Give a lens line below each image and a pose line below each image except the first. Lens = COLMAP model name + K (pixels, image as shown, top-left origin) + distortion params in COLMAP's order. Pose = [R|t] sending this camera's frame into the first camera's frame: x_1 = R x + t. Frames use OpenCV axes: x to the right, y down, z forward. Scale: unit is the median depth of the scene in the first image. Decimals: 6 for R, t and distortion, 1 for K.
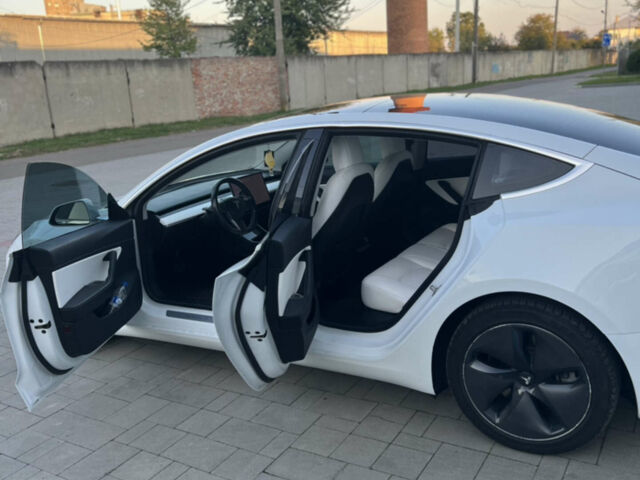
lens RADIAL K [[640.3, 0, 327.0], [0, 640.3, 245.4], [0, 0, 1]] dist [0.090173, -0.204529]
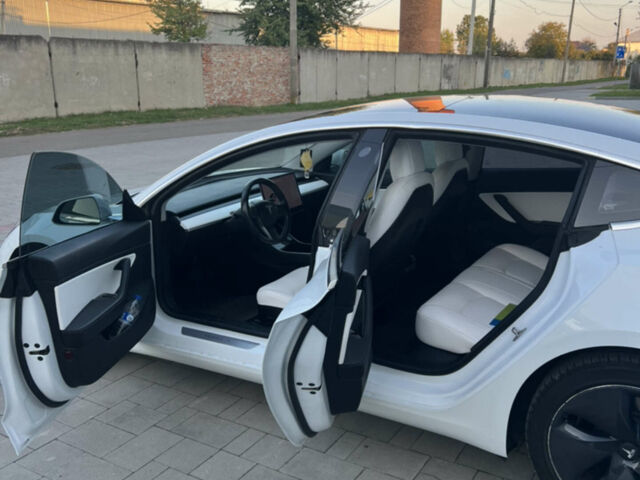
lens RADIAL K [[627.3, 0, 325.3], [0, 627.3, 248.2], [0, 0, 1]] dist [0.069172, -0.135178]
pose [[0.998172, 0.058896, 0.013544, -0.065348], [-0.059100, 0.998137, 0.015185, -0.025715], [-0.012625, -0.015958, 0.999793, 0.133152]]
